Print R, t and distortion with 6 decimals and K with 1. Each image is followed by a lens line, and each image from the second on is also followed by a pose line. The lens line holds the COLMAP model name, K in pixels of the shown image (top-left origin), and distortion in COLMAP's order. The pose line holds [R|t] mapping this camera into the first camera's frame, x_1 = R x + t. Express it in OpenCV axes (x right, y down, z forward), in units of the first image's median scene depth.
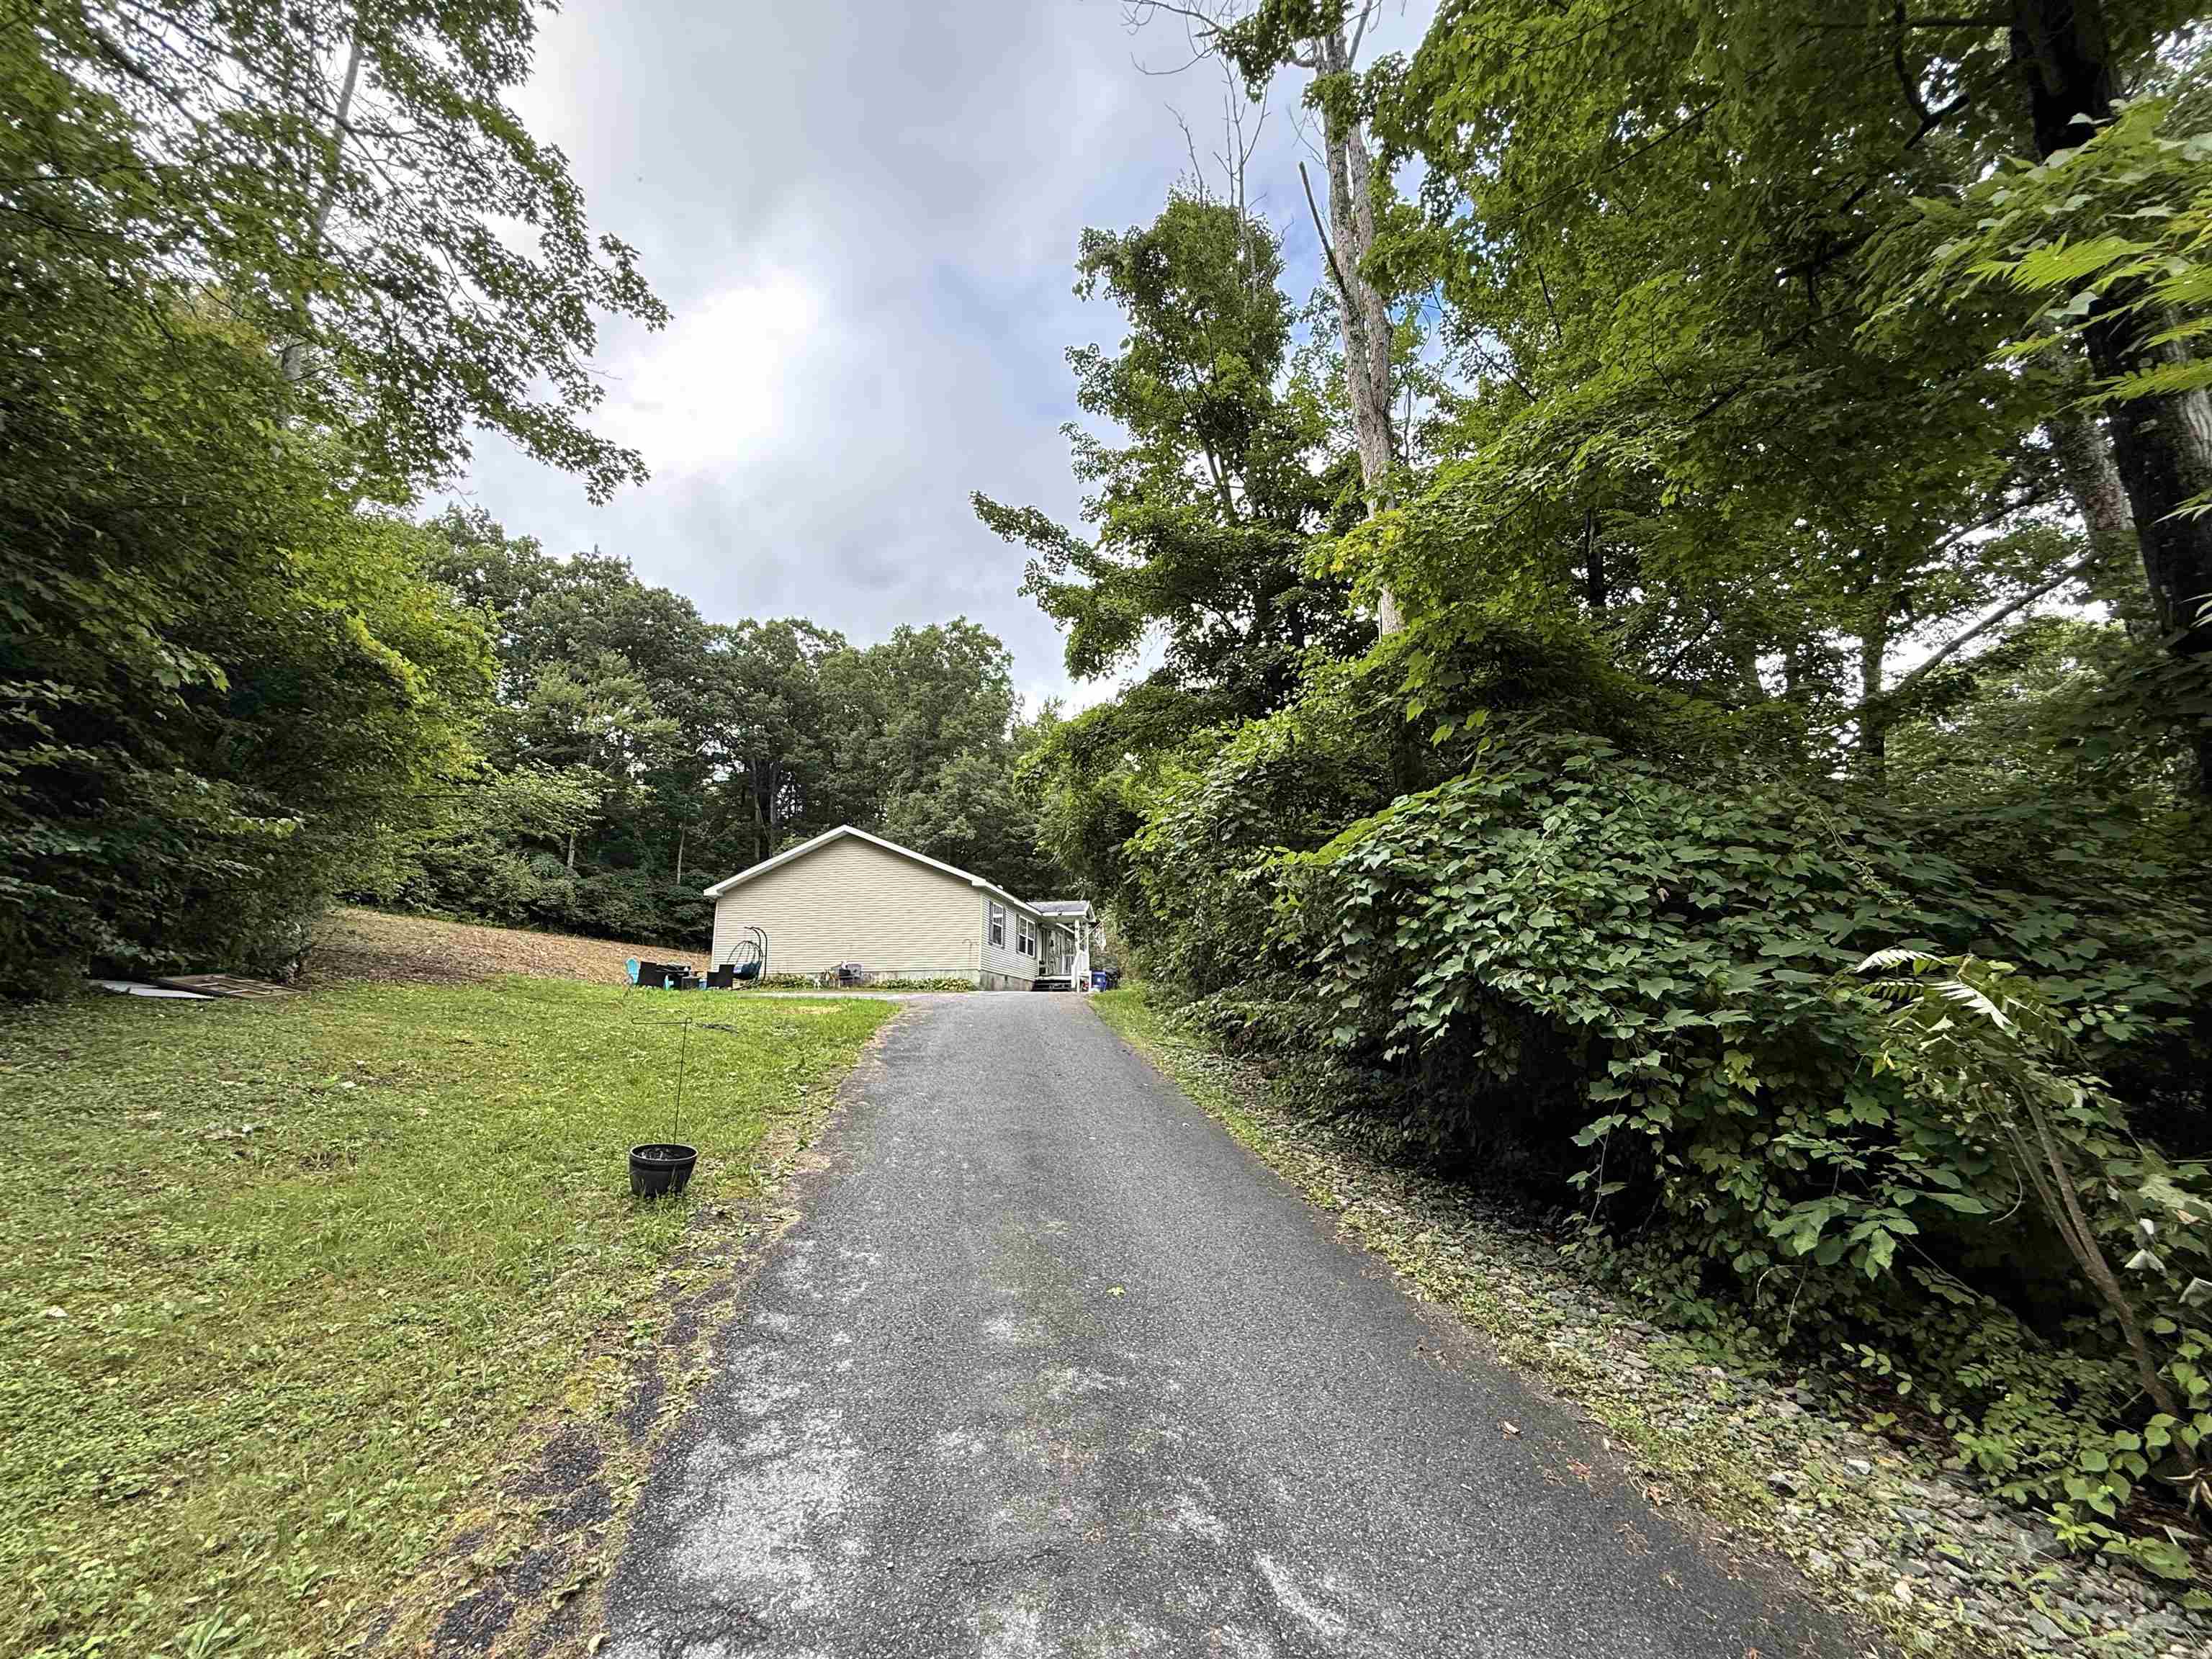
lens RADIAL K [[887.0, 0, 1099.4], [0, 887.0, 827.3], [0, 0, 1]] dist [-0.001865, 0.000388]
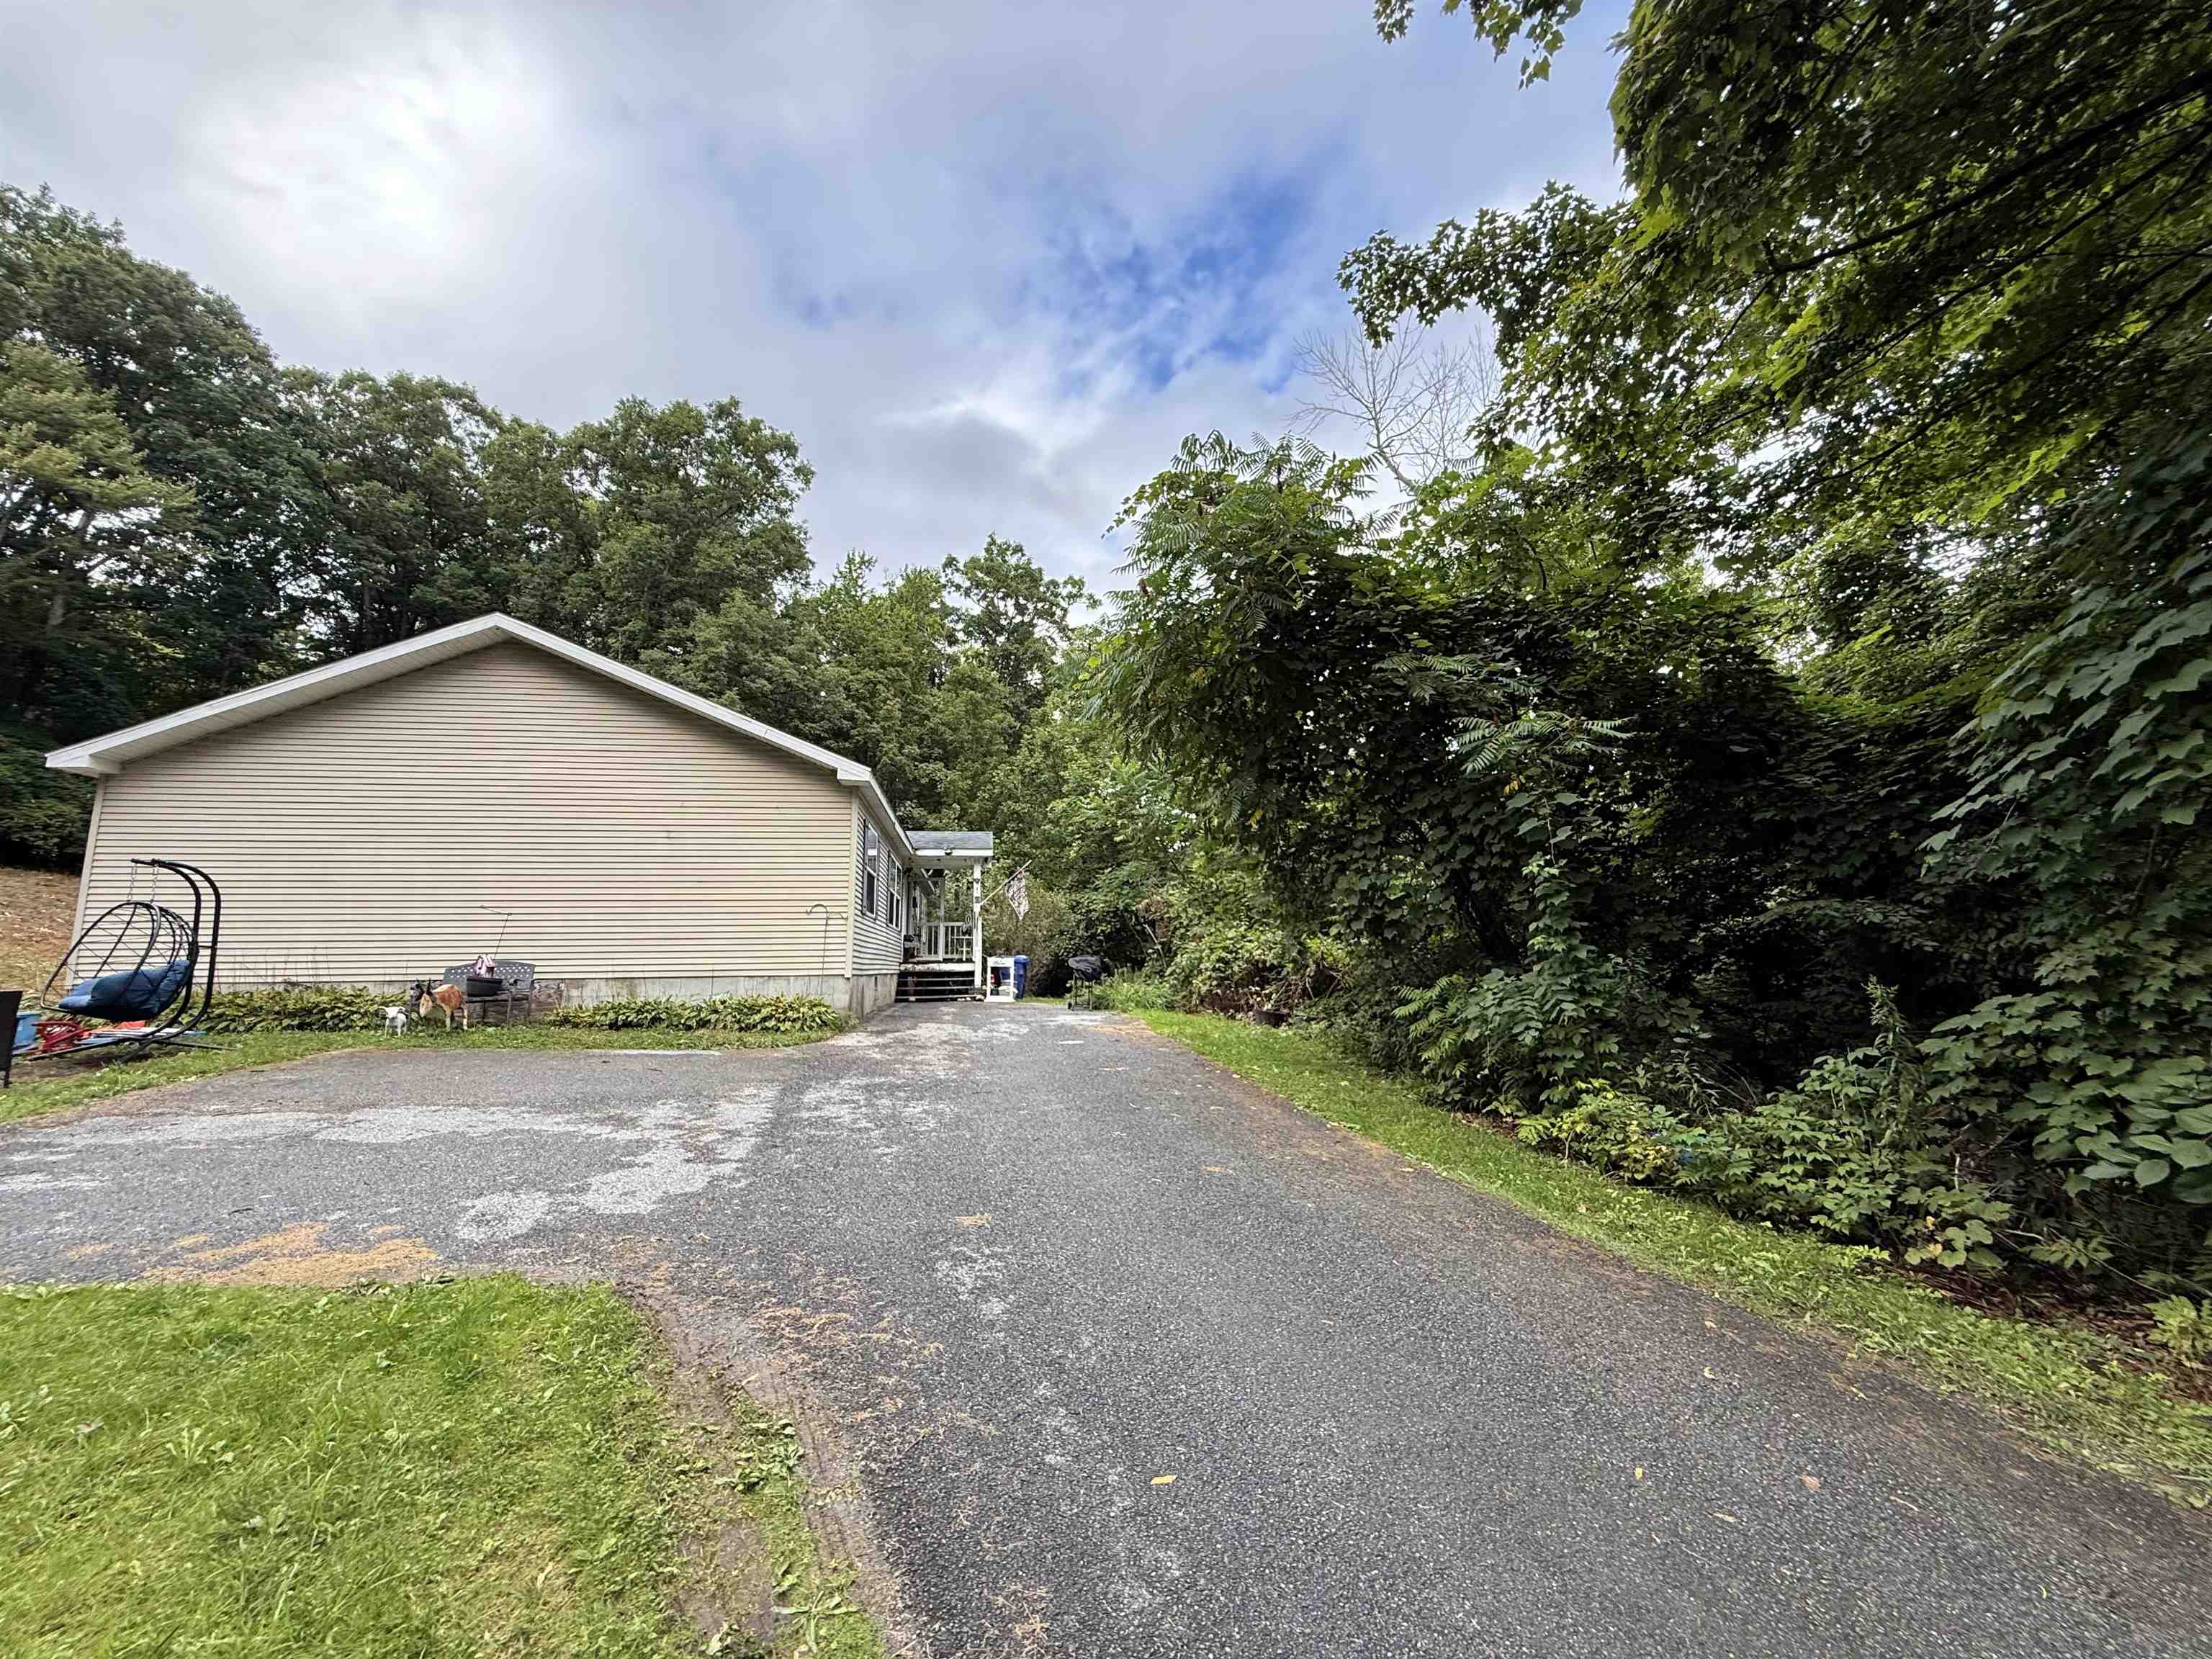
lens RADIAL K [[887.0, 0, 1099.4], [0, 887.0, 827.3], [0, 0, 1]] dist [-0.001865, 0.000388]
pose [[0.956564, 0.045018, 0.288027, -0.078013], [-0.063018, 0.996576, 0.053527, 0.030941], [-0.284631, -0.069353, 0.956125, 0.298820]]
